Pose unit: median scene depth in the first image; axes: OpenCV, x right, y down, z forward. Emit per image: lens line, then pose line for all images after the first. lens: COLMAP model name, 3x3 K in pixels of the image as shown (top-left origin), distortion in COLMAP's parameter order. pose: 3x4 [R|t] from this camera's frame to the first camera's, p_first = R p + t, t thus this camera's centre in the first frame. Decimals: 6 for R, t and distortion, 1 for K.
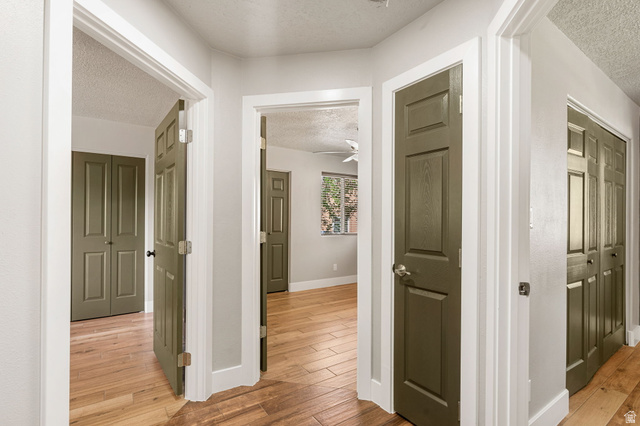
lens RADIAL K [[302.9, 0, 322.0], [0, 302.9, 214.4], [0, 0, 1]] dist [-0.003583, -0.000324]
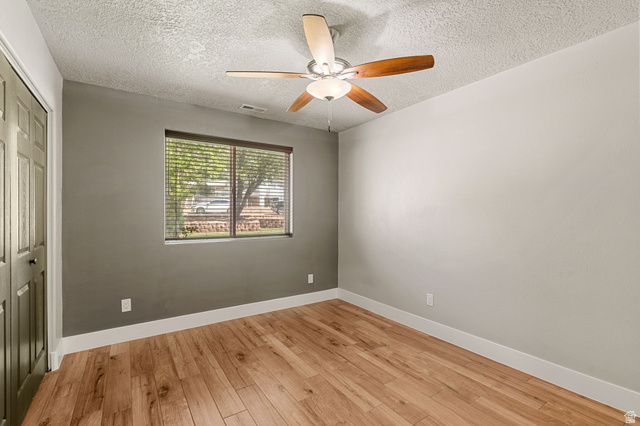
lens RADIAL K [[302.9, 0, 322.0], [0, 302.9, 214.4], [0, 0, 1]] dist [-0.003583, -0.000324]
pose [[0.035686, -0.016203, 0.999232, 0.264213], [-0.011224, 0.999799, 0.016613, 0.003482], [-0.999300, -0.011808, 0.035497, 0.274146]]
